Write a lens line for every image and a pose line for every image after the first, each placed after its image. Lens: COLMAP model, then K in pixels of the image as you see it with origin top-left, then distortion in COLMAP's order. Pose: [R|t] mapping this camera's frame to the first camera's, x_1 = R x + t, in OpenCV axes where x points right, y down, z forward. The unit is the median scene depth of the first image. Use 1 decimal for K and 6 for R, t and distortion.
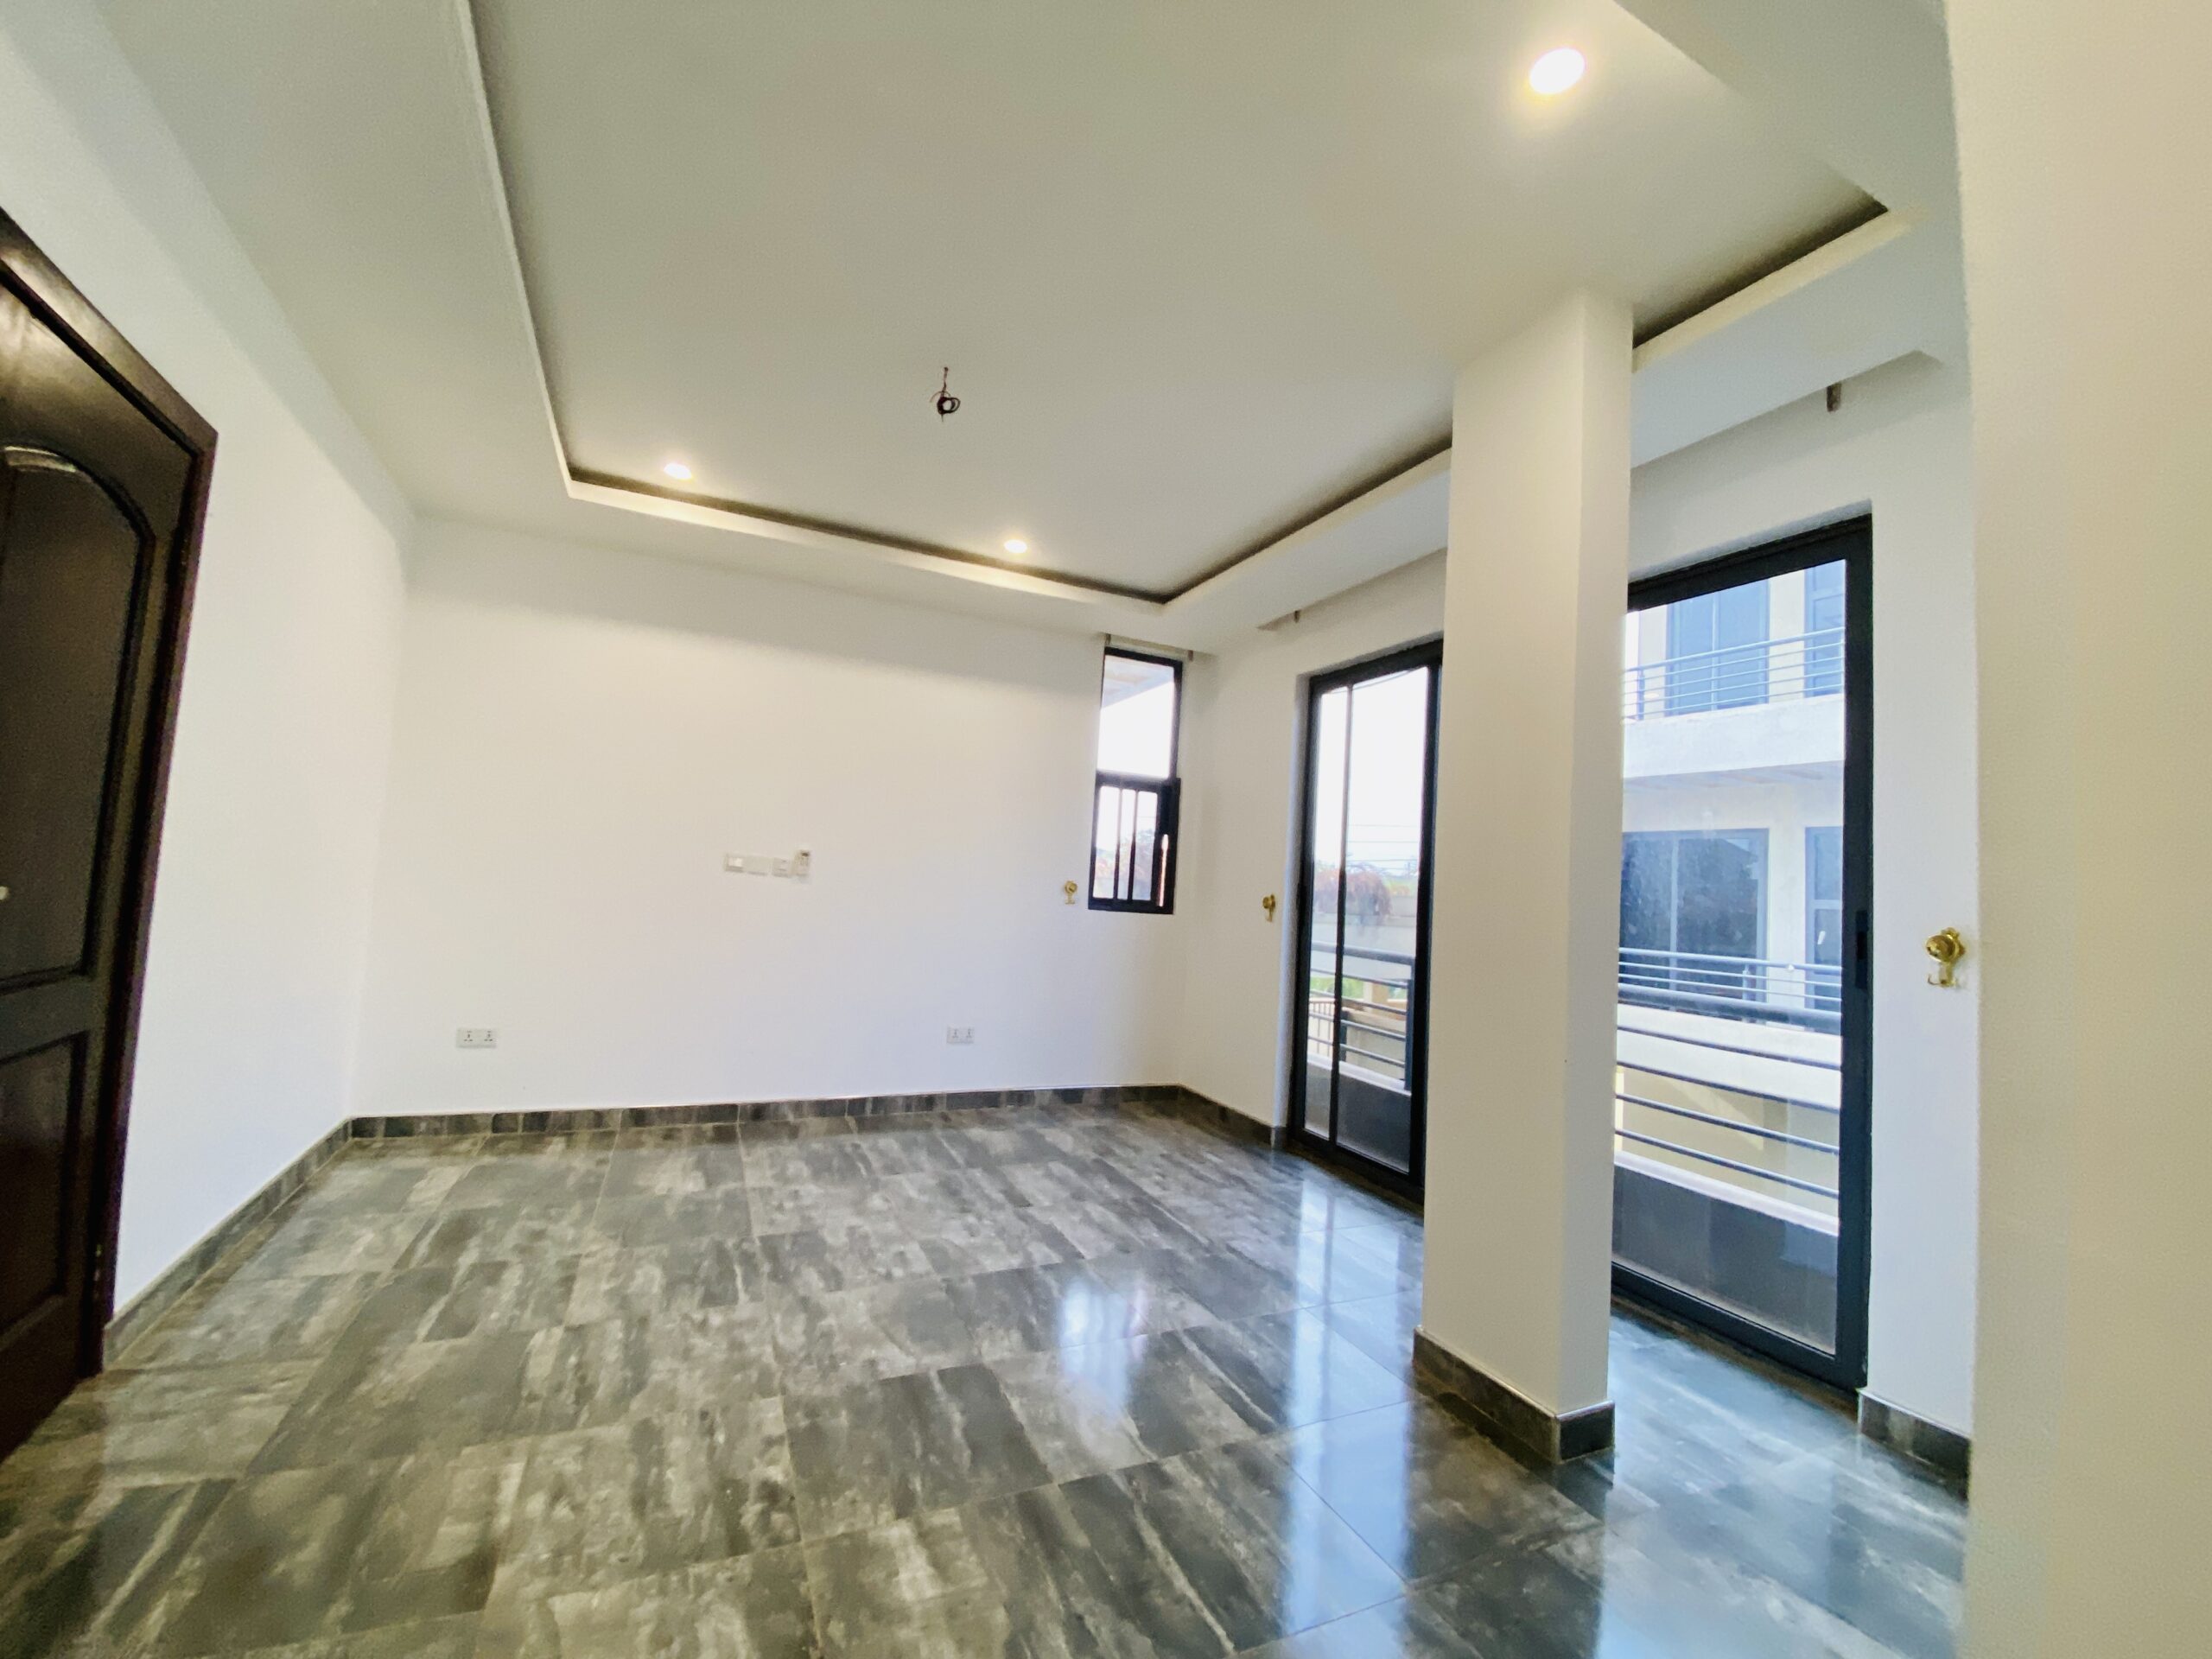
lens RADIAL K [[905.0, 0, 1098.6], [0, 905.0, 811.9], [0, 0, 1]] dist [-0.004151, -0.006621]
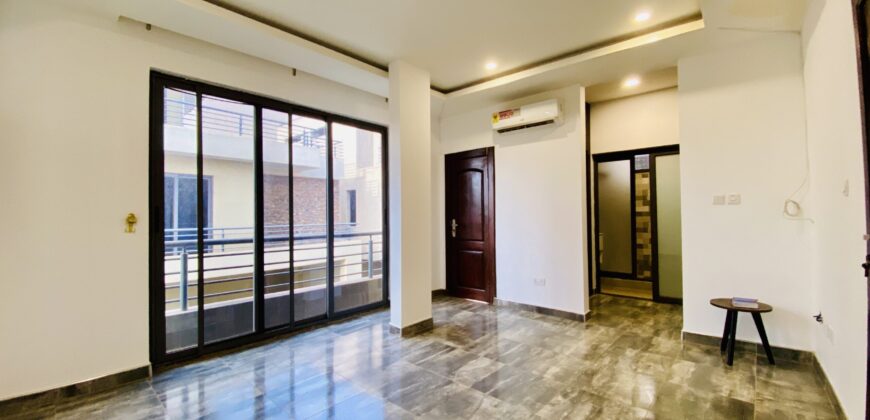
lens RADIAL K [[357.6, 0, 441.0], [0, 357.6, 207.9], [0, 0, 1]] dist [-0.014268, -0.007631]
pose [[-0.412477, -0.044973, 0.909857, -1.271430], [-0.080646, 0.996662, 0.012703, 0.083618], [-0.907391, -0.068136, -0.414727, 1.909634]]
